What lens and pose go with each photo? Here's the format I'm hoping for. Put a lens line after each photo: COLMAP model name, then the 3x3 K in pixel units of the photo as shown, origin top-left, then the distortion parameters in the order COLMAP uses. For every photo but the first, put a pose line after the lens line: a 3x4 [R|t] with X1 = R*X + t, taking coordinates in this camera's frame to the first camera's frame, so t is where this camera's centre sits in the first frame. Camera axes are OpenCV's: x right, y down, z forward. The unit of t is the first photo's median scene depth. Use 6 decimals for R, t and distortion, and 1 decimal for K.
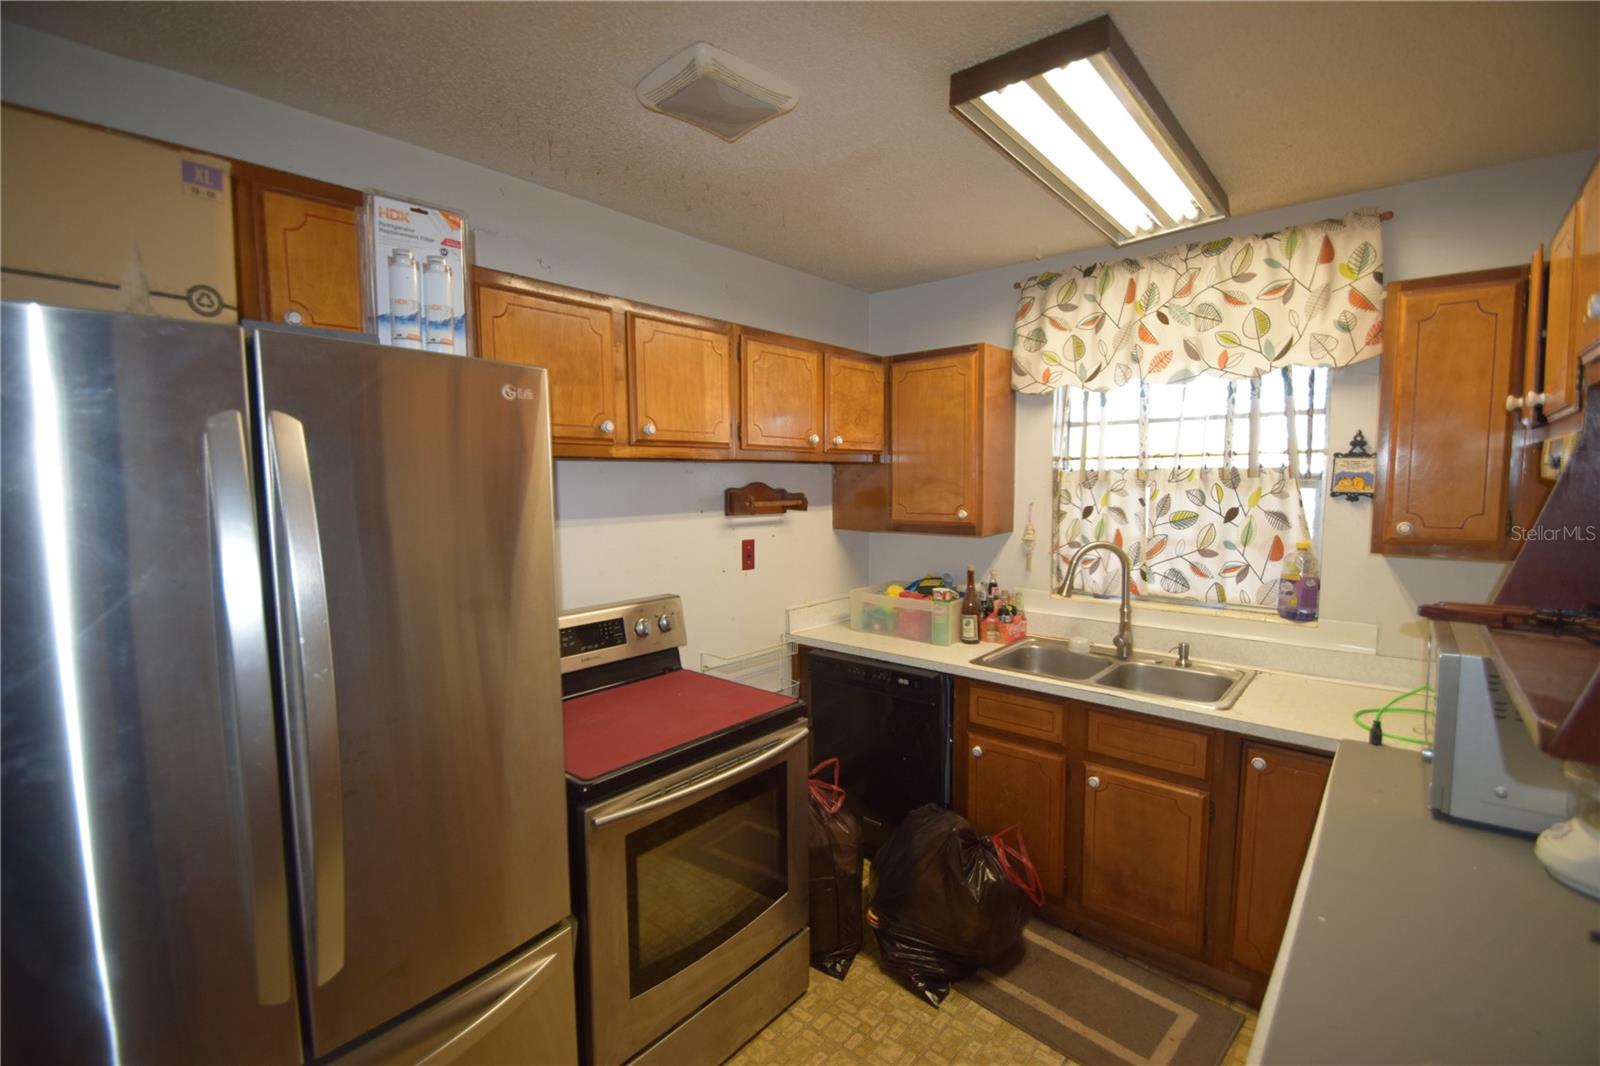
lens RADIAL K [[701.7, 0, 793.0], [0, 701.7, 542.6], [0, 0, 1]] dist [0.007992, -0.011926]
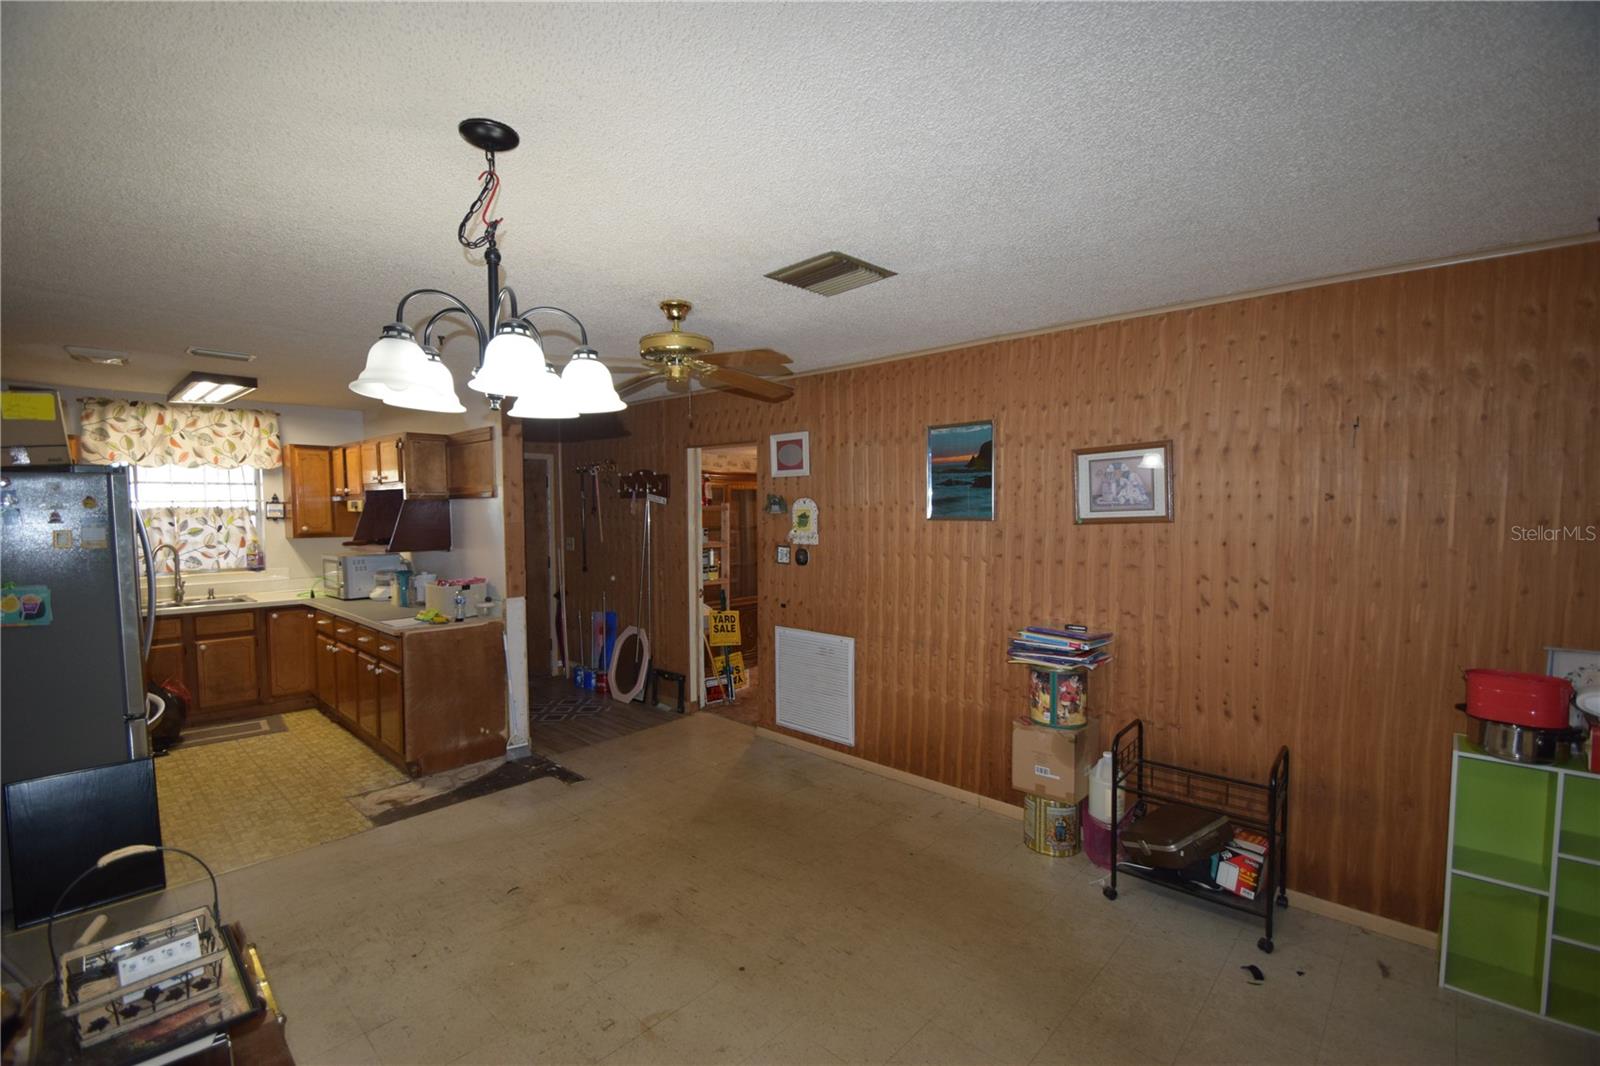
lens RADIAL K [[701.7, 0, 790.9], [0, 701.7, 542.4], [0, 0, 1]] dist [0.007992, -0.011926]
pose [[0.036280, -0.045666, 0.998298, -1.497053], [0.092440, 0.994826, 0.042148, 0.075785], [-0.995057, 0.090753, 0.040314, -0.856929]]
